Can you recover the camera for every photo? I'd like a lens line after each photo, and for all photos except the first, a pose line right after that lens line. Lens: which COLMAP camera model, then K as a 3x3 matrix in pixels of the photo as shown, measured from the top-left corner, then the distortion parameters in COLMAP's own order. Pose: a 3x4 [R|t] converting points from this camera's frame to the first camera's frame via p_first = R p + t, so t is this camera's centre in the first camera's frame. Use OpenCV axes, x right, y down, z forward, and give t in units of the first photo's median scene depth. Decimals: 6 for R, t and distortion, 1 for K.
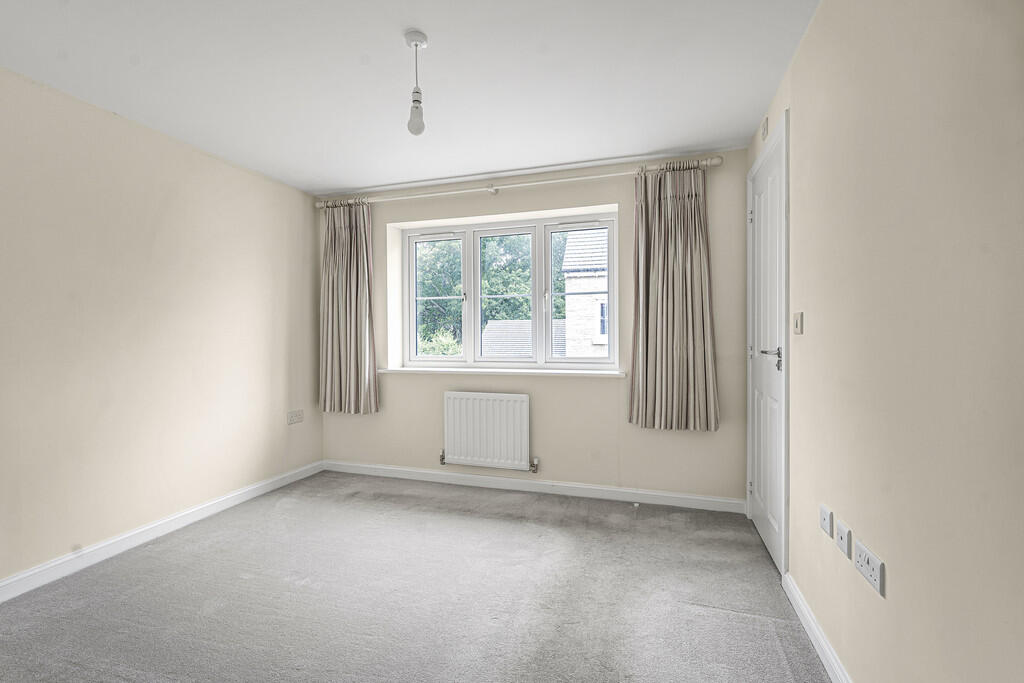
lens RADIAL K [[458.2, 0, 497.1], [0, 458.2, 340.0], [0, 0, 1]] dist [-0.003693, -0.000013]
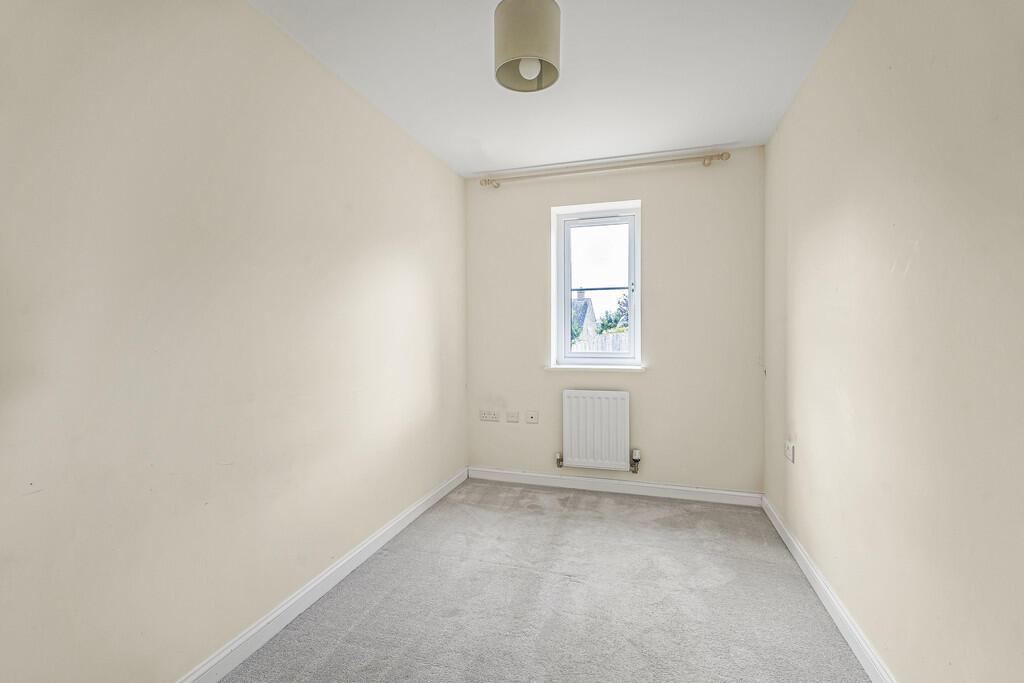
lens RADIAL K [[458.2, 0, 530.4], [0, 458.2, 337.6], [0, 0, 1]] dist [-0.003693, -0.000013]
pose [[0.999181, -0.006290, 0.039984, -0.184963], [0.006122, 0.999972, 0.004331, 0.000801], [-0.040010, -0.004082, 0.999191, 0.055866]]
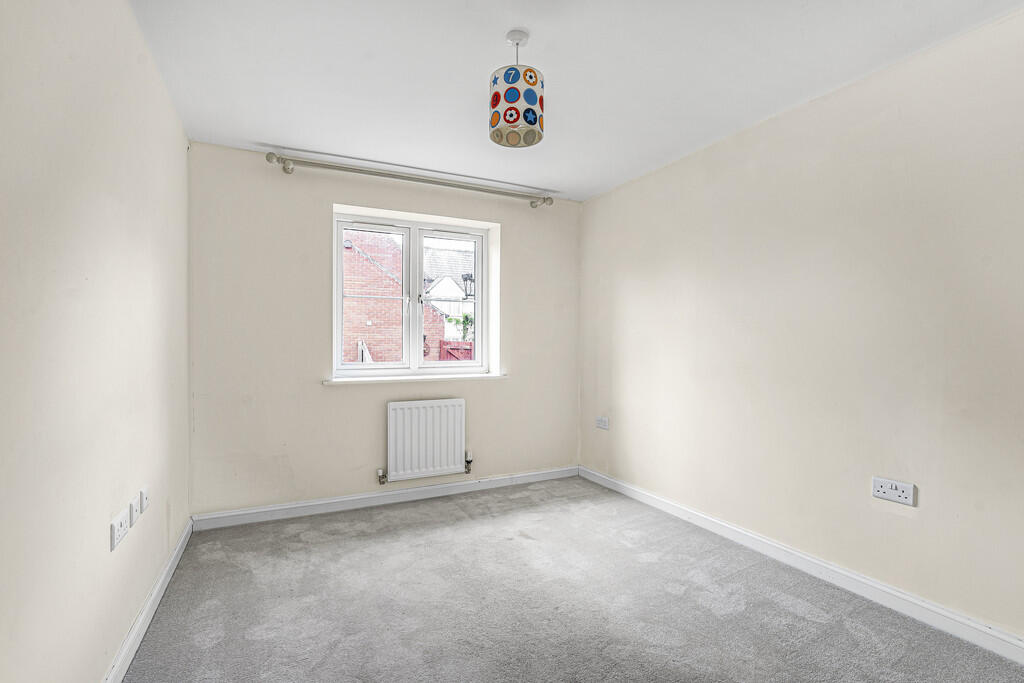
lens RADIAL K [[458.2, 0, 514.8], [0, 458.2, 351.3], [0, 0, 1]] dist [-0.003693, -0.000013]
pose [[0.725732, -0.010677, 0.687894, -0.467371], [-0.000282, 0.999875, 0.015816, -0.002120], [-0.687977, -0.011673, 0.725638, 0.149902]]
